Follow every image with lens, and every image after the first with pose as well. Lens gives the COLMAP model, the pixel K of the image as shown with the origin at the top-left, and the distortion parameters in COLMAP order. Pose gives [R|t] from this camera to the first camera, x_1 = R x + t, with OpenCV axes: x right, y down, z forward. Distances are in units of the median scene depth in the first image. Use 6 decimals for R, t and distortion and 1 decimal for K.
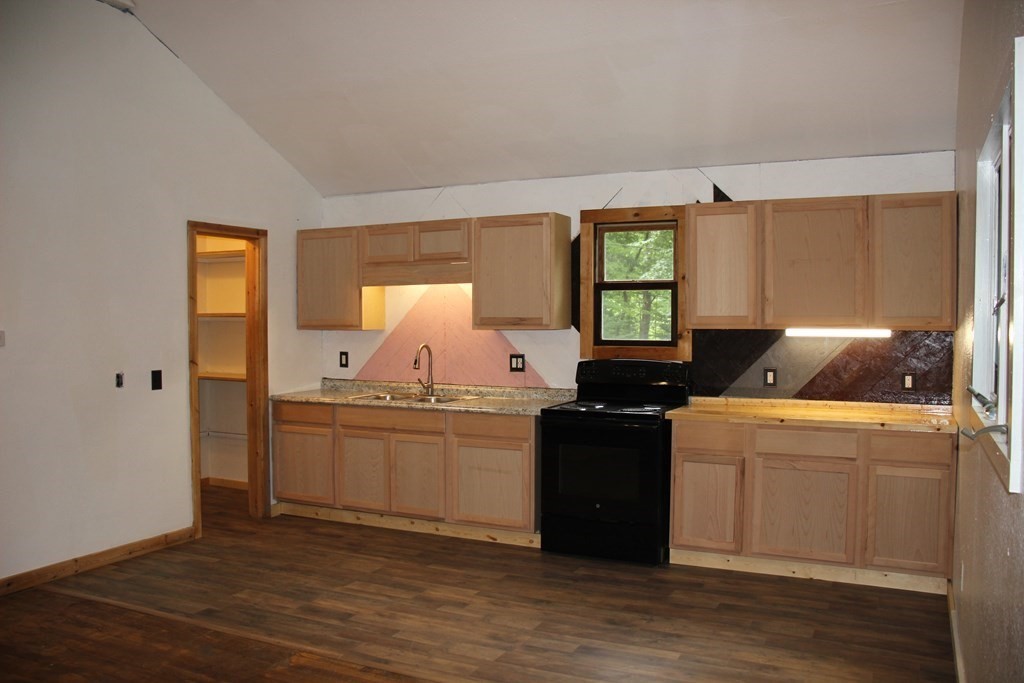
lens RADIAL K [[849.2, 0, 514.9], [0, 849.2, 332.3], [0, 0, 1]] dist [-0.145378, 0.065138]
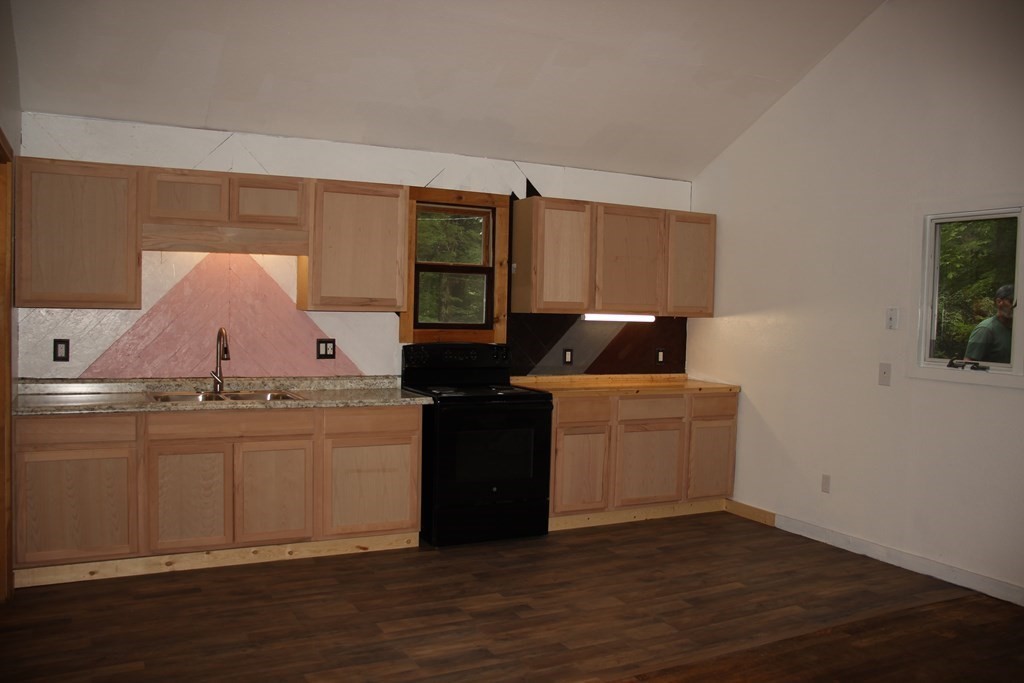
lens RADIAL K [[849.2, 0, 515.6], [0, 849.2, 338.9], [0, 0, 1]] dist [-0.145378, 0.065138]
pose [[0.591458, -0.014404, 0.806207, -0.673472], [-0.012138, 0.999568, 0.026764, 0.000147], [-0.806245, -0.025615, 0.591027, 0.378160]]
